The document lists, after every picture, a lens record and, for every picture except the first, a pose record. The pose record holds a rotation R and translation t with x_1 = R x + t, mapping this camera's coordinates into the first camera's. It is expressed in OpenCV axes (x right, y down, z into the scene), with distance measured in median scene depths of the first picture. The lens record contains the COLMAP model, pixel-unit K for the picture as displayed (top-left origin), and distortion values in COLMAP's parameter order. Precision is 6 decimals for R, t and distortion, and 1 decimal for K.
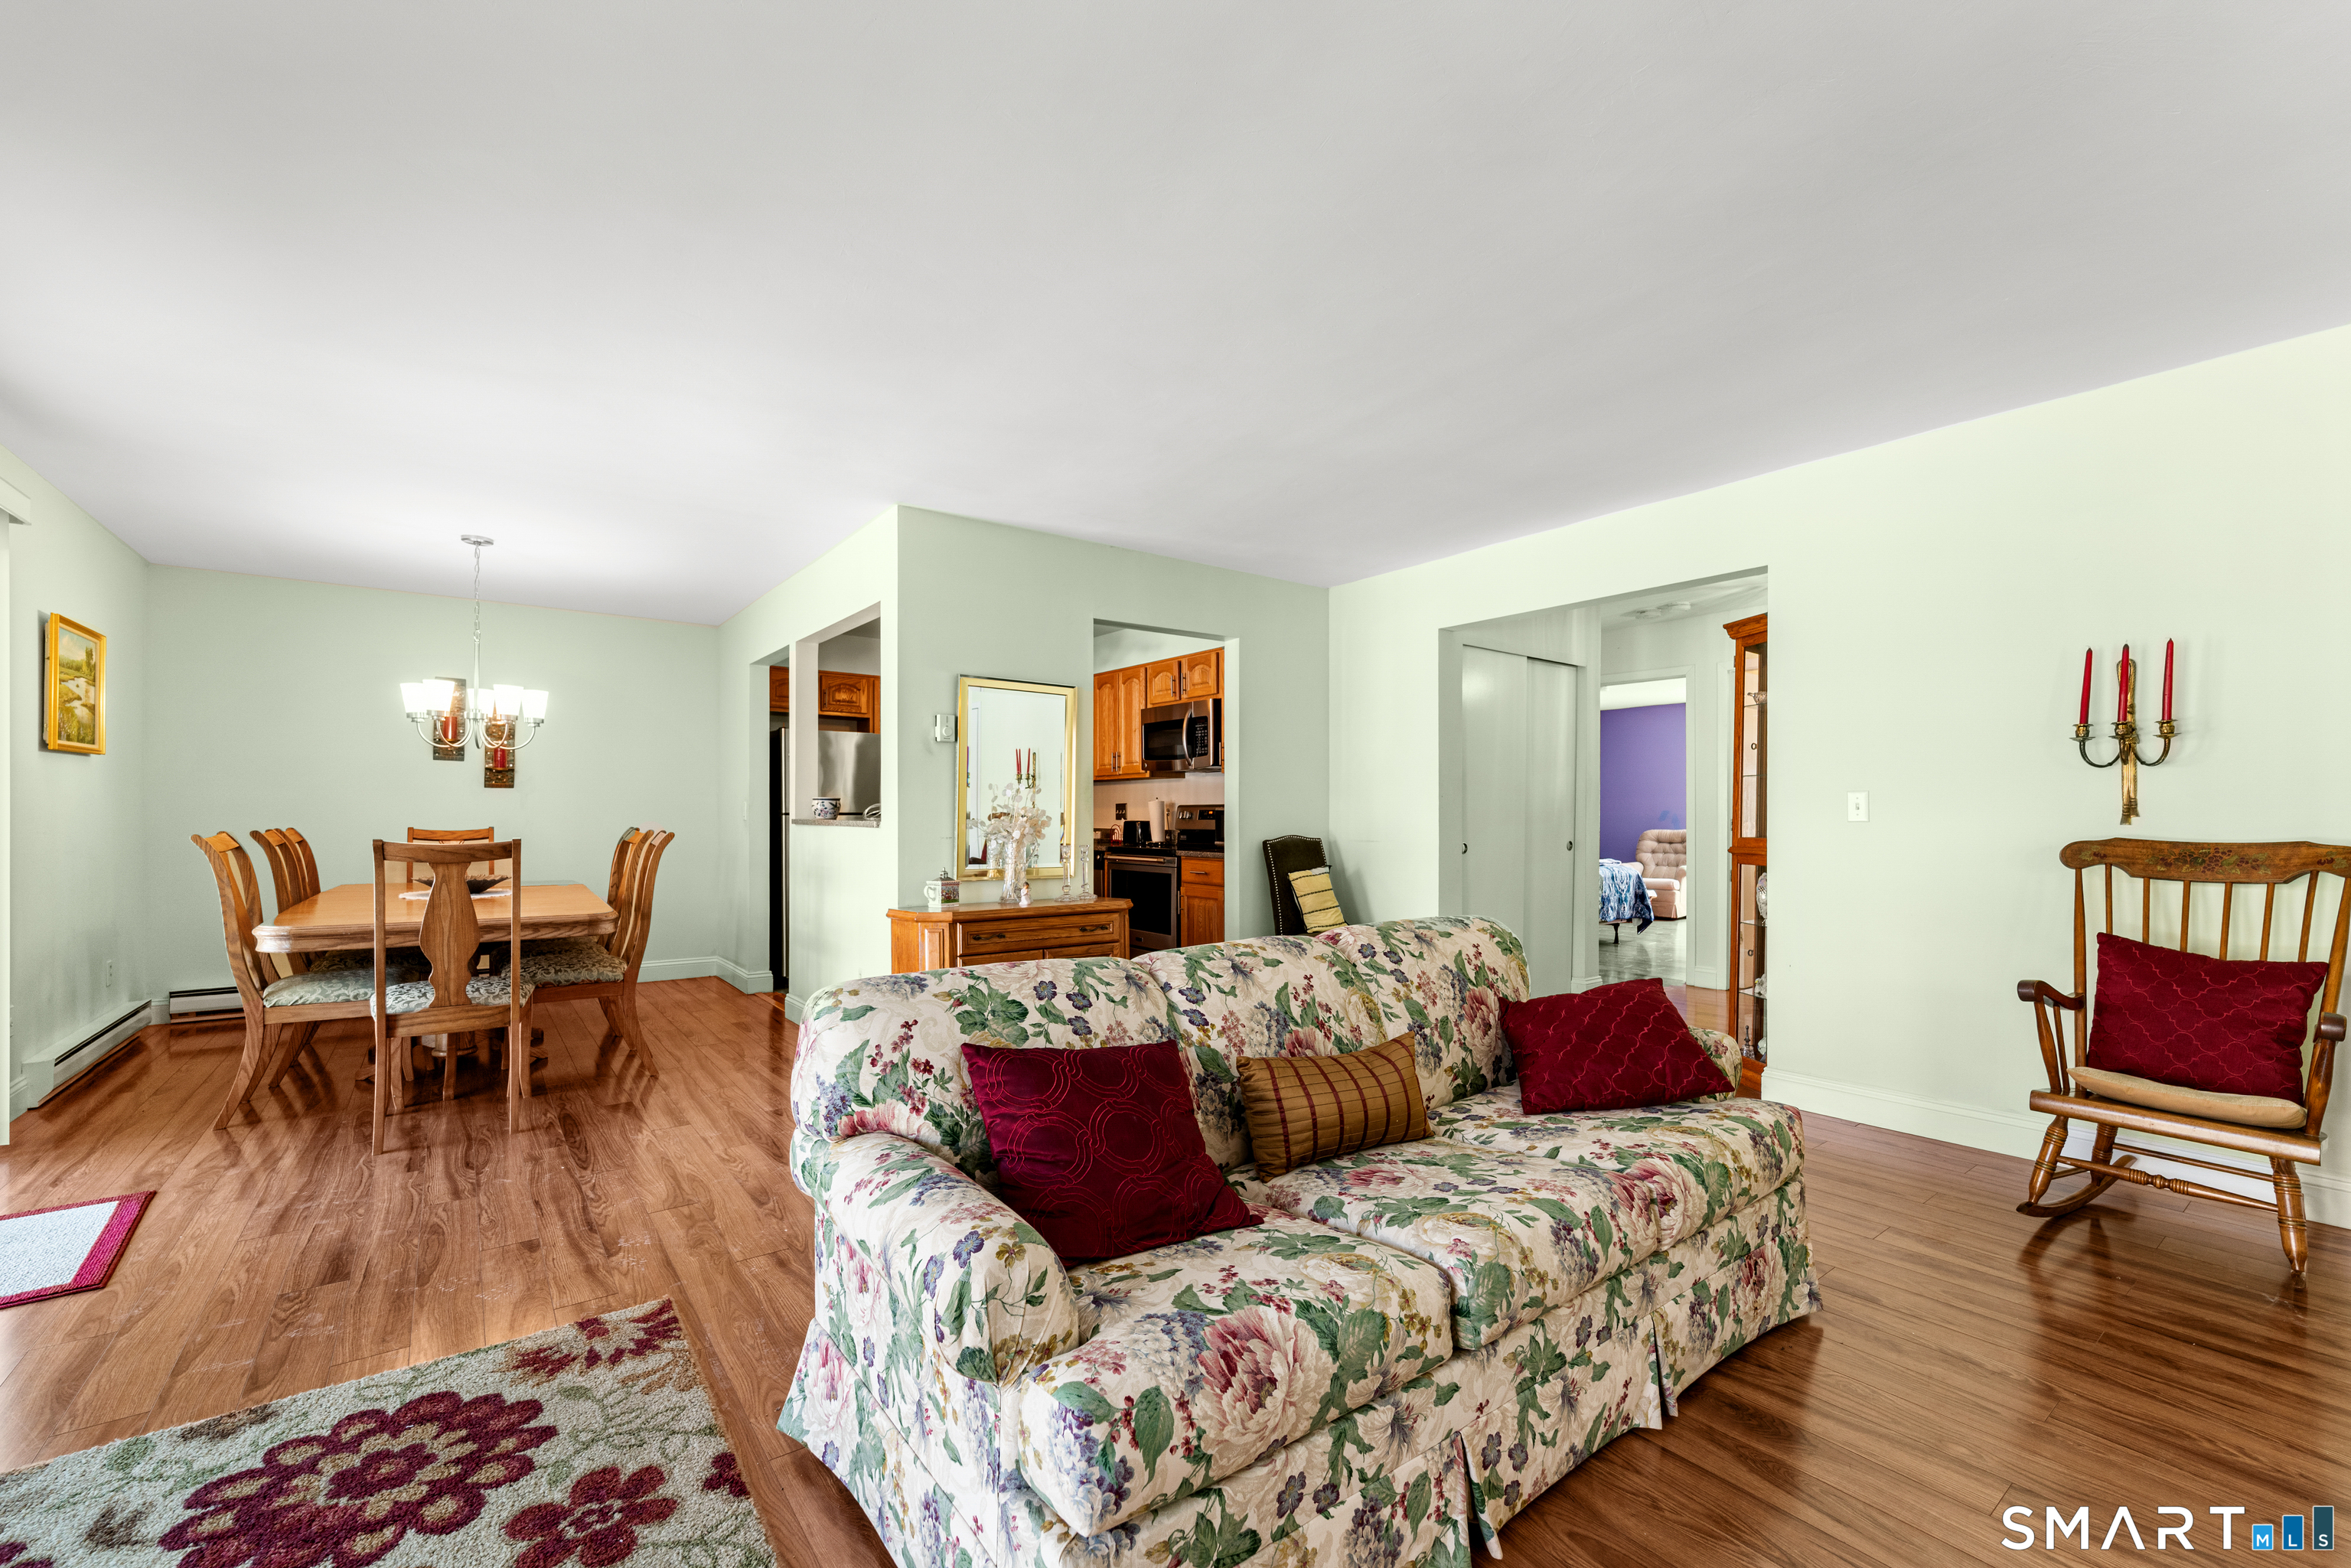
lens RADIAL K [[963.0, 0, 1175.1], [0, 963.0, 813.1], [0, 0, 1]] dist [0.002521, 0.000417]
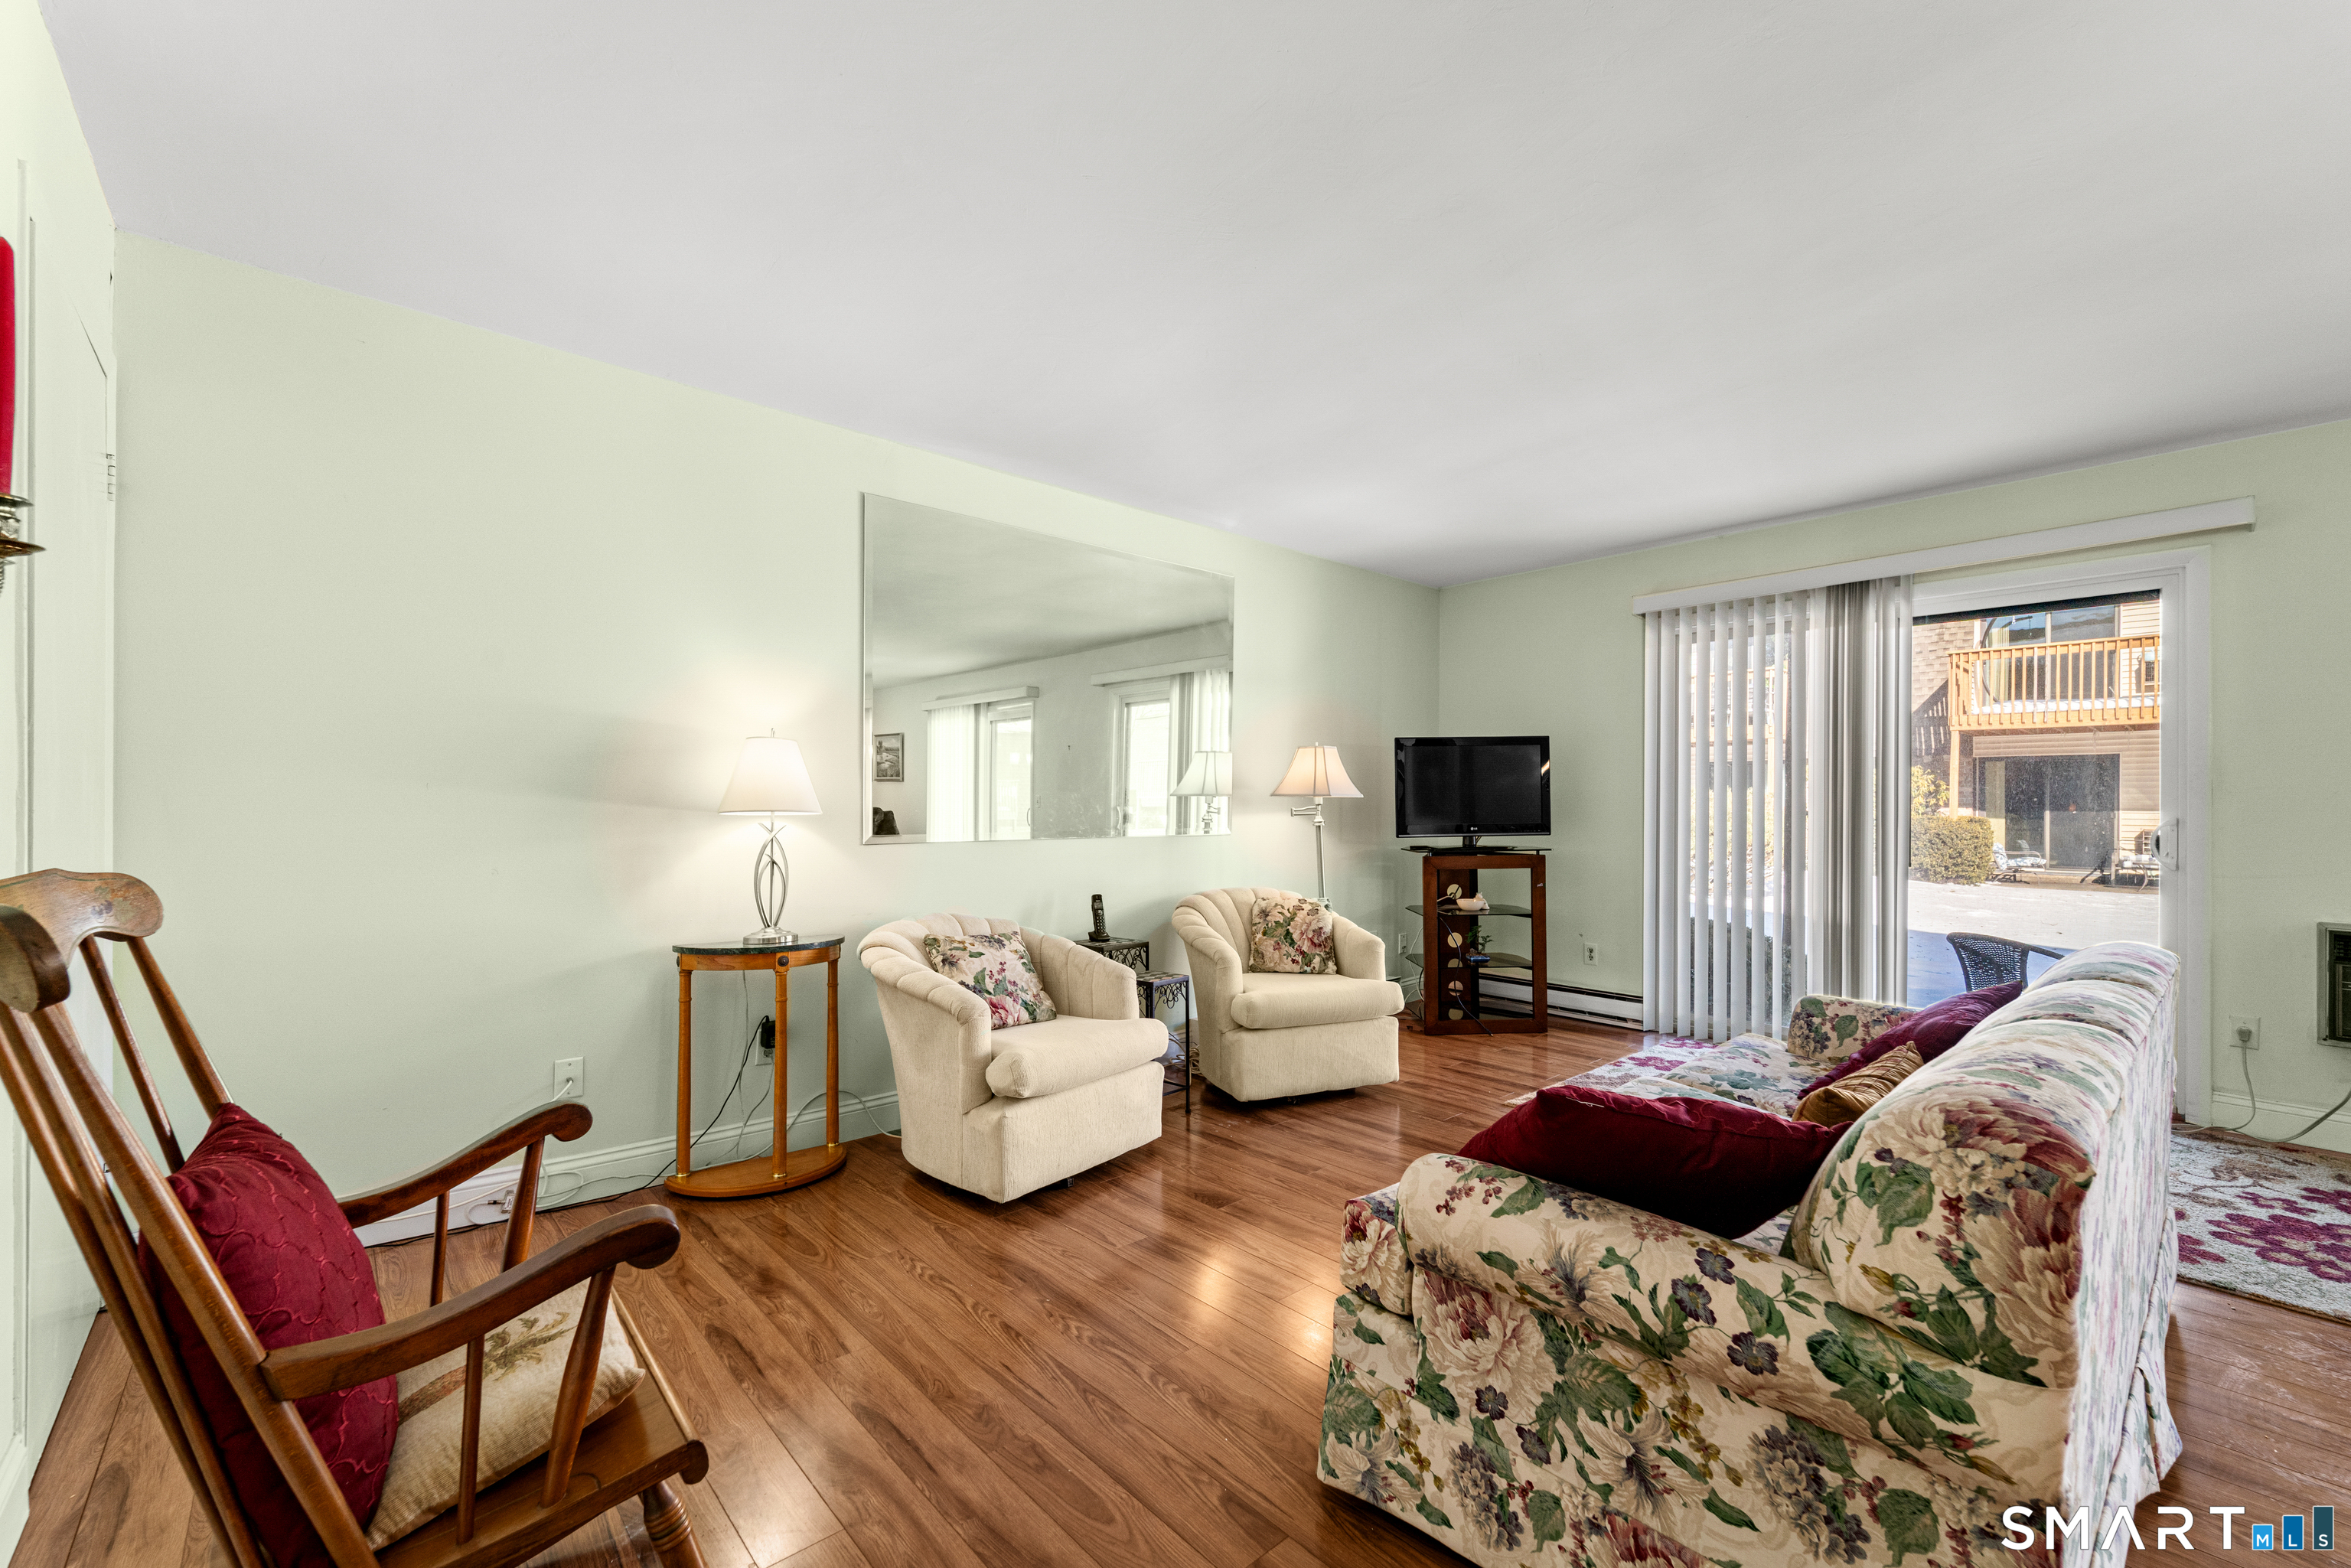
lens RADIAL K [[948.9, 0, 1170.7], [0, 948.9, 799.9], [0, 0, 1]] dist [-0.000580, -0.000548]
pose [[-0.996283, -0.007781, -0.085784, 0.477688], [-0.007221, 0.999951, -0.006843, -0.000159], [0.085833, -0.006198, -0.996290, 0.970497]]
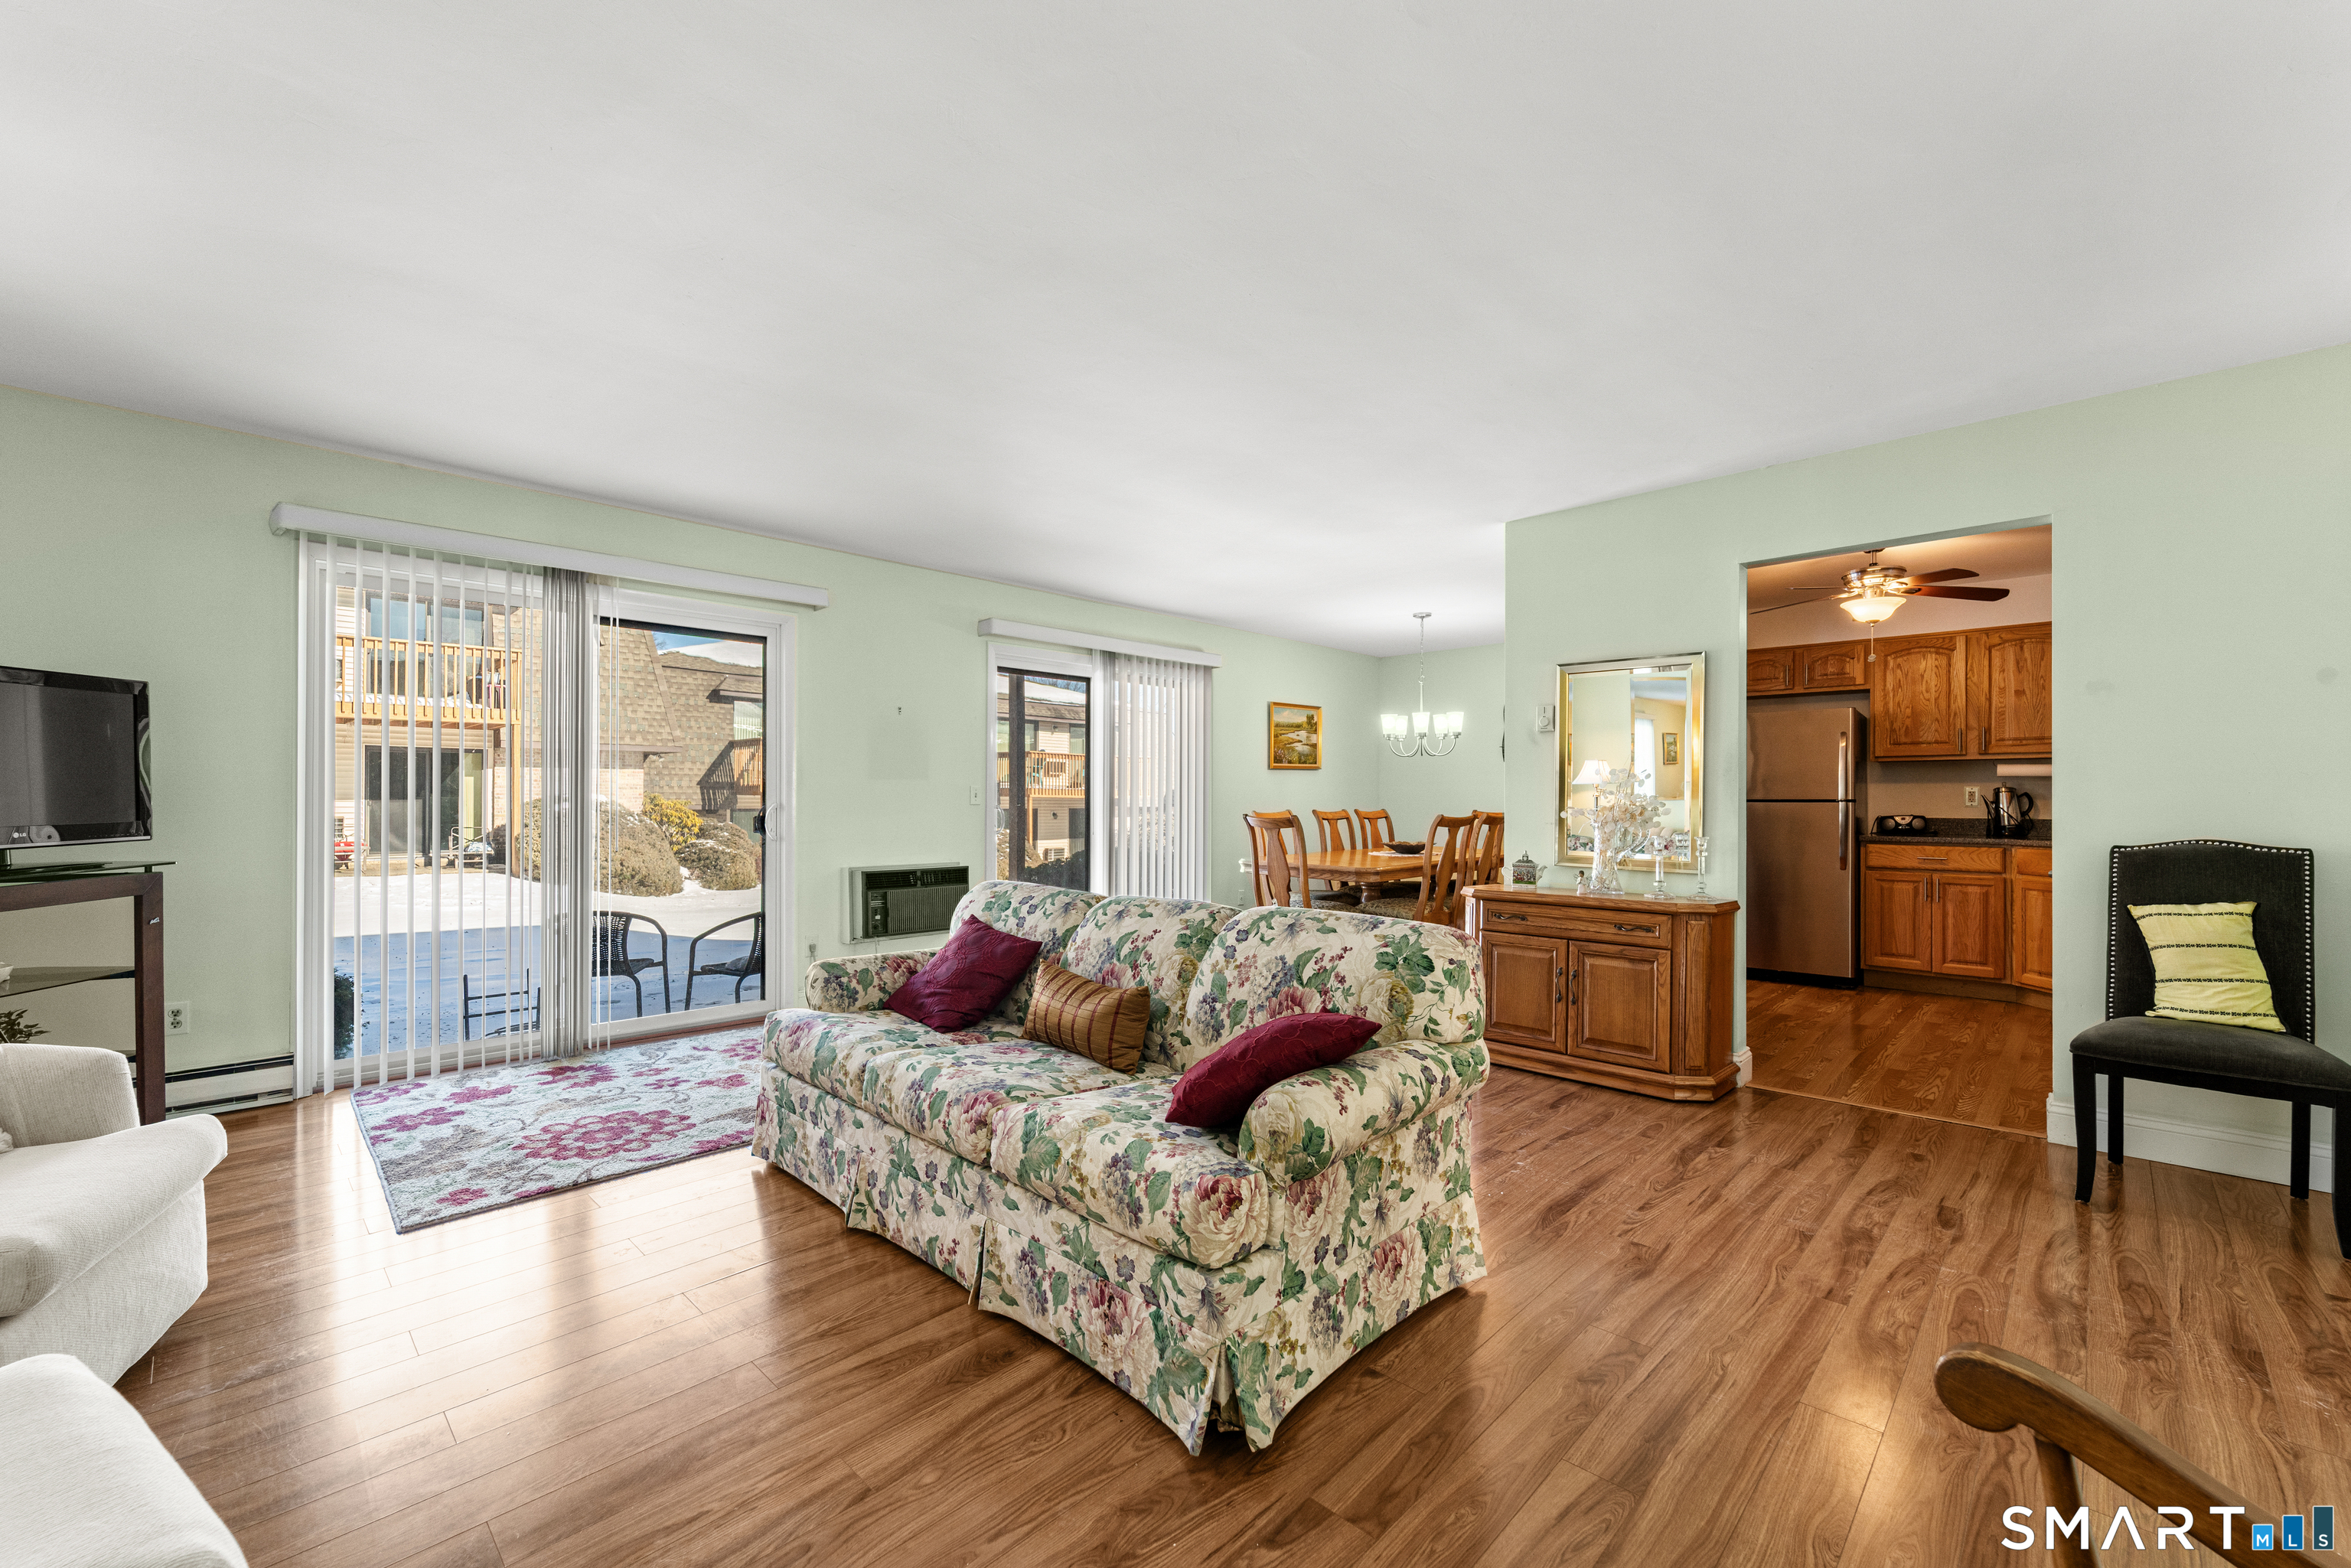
lens RADIAL K [[948.9, 0, 1170.7], [0, 948.9, 799.9], [0, 0, 1]] dist [-0.000580, -0.000548]
pose [[0.152448, -0.001447, -0.988310, 0.776067], [0.000593, 0.999999, -0.001373, 0.001909], [0.988311, -0.000377, 0.152448, 0.479960]]
